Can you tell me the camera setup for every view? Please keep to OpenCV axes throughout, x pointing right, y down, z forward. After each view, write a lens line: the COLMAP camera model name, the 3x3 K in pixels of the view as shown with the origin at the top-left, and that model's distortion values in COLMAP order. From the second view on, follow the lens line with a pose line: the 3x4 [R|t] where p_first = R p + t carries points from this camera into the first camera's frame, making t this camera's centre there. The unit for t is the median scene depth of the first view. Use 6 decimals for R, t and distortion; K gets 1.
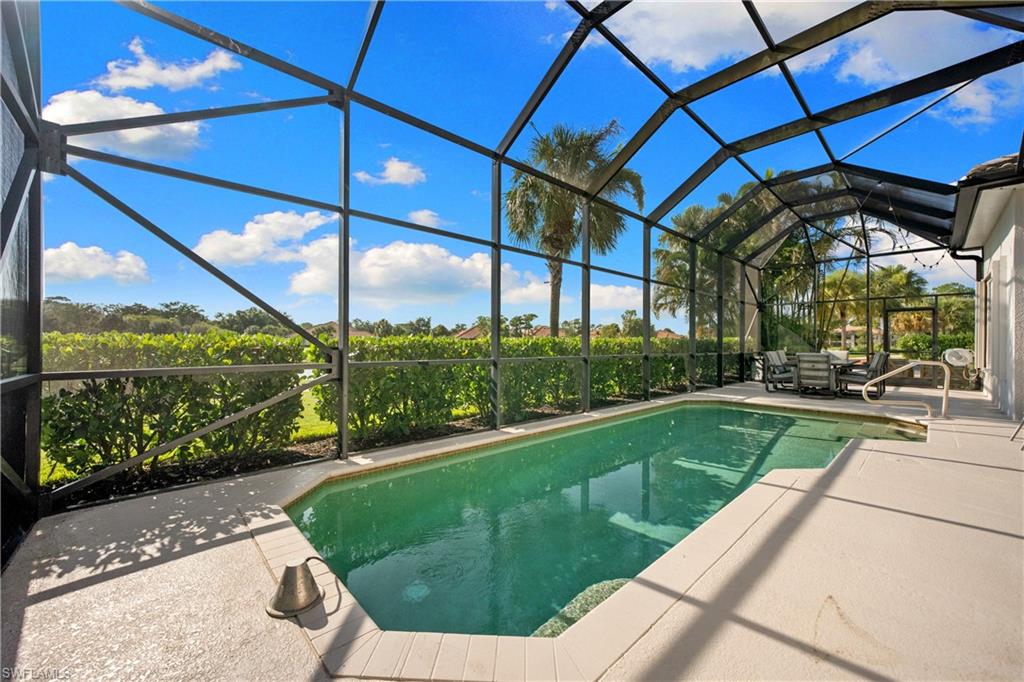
lens RADIAL K [[396.5, 0, 511.2], [0, 396.5, 341.6], [0, 0, 1]] dist [-0.007218, 0.000094]
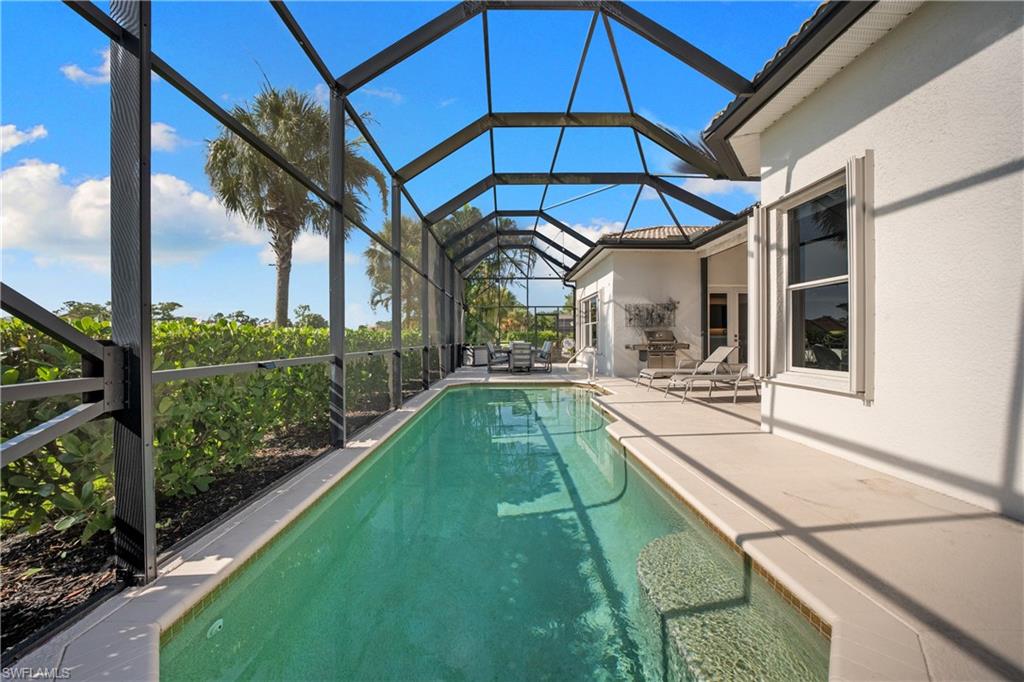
lens RADIAL K [[355.2, 0, 511.0], [0, 355.2, 339.3], [0, 0, 1]] dist [-0.009926, 0.000442]
pose [[0.668190, -0.009597, 0.743929, -0.259509], [0.003479, 0.999946, 0.009775, 0.005796], [-0.743983, -0.003944, 0.668187, 0.240578]]
